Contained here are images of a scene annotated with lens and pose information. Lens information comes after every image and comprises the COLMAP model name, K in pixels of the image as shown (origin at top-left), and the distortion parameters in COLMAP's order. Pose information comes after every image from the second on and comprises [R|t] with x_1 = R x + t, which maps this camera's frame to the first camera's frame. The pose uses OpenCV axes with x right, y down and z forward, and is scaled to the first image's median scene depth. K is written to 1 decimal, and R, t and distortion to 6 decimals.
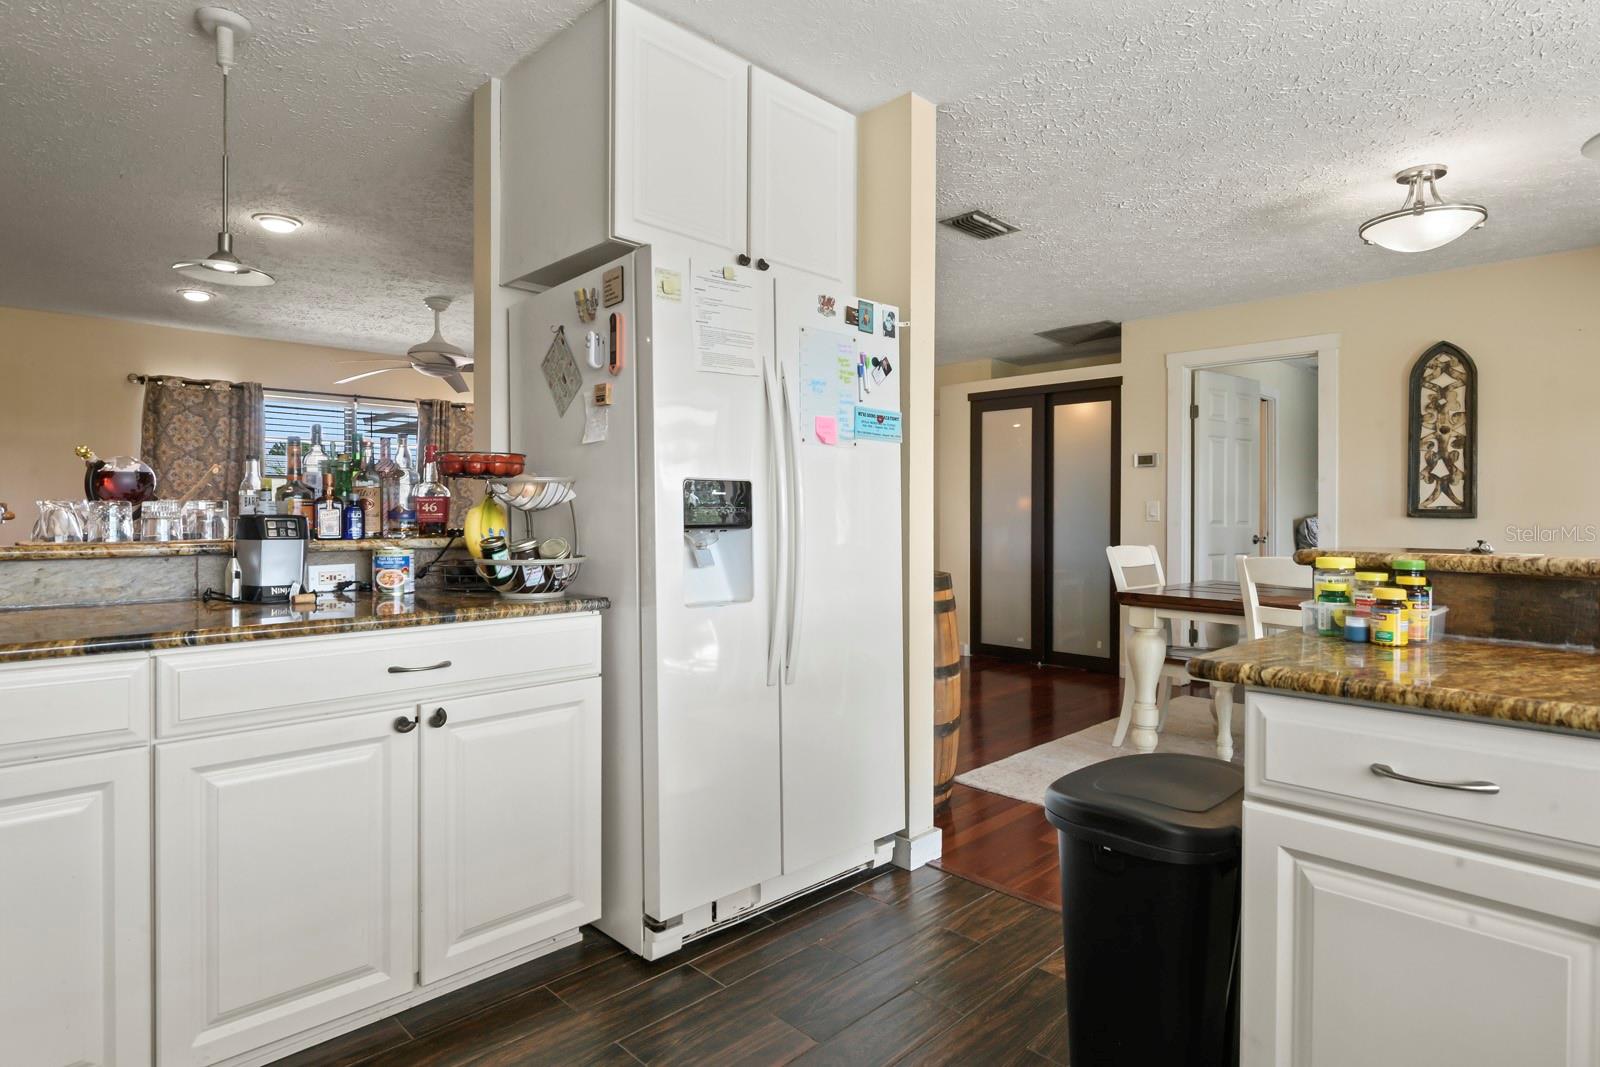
lens RADIAL K [[880.2, 0, 832.0], [0, 880.2, 513.1], [0, 0, 1]] dist [0.015400, -0.011038]
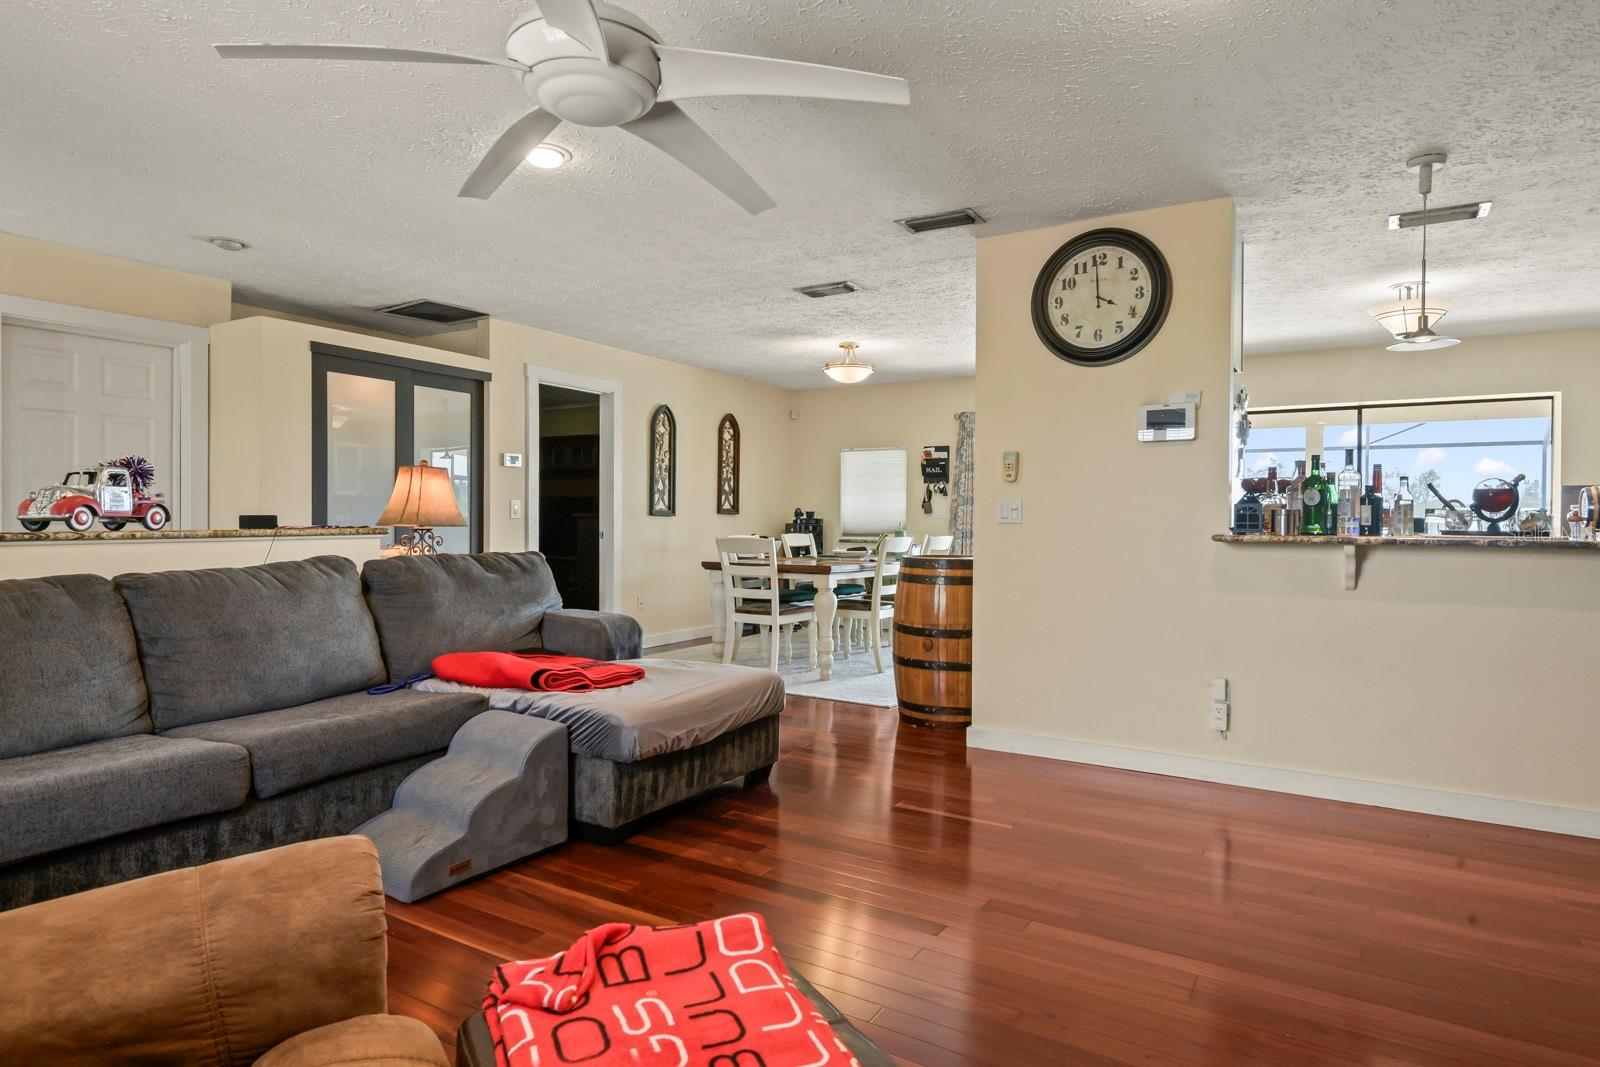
lens RADIAL K [[880.2, 0, 795.6], [0, 880.2, 528.1], [0, 0, 1]] dist [0.015400, -0.011038]
pose [[-0.213643, -0.013191, 0.976823, -0.907748], [-0.009090, 0.999892, 0.011515, 0.006756], [-0.976870, -0.006419, -0.213740, 1.107479]]
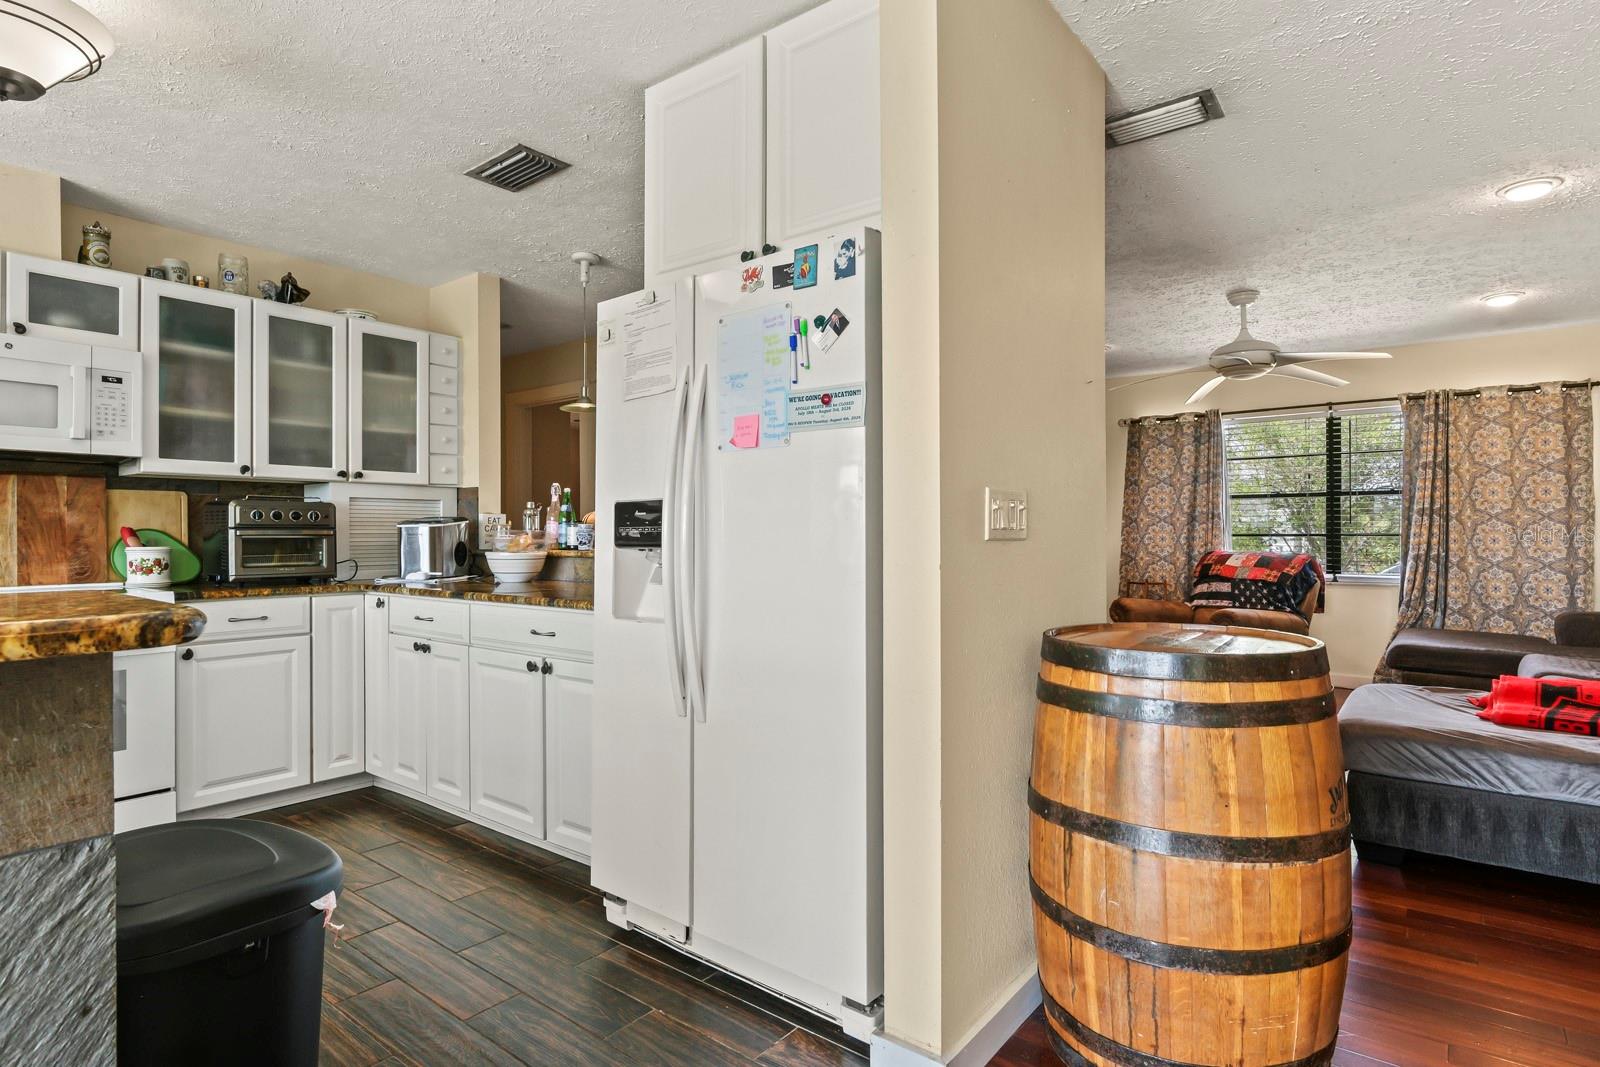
lens RADIAL K [[834.9, 0, 789.9], [0, 834.9, 529.8], [0, 0, 1]] dist [0.022158, -0.009862]
pose [[0.099295, -0.006094, -0.995039, 0.414667], [0.005136, 0.999971, -0.005612, 0.001702], [0.995045, -0.004553, 0.099324, 0.514212]]
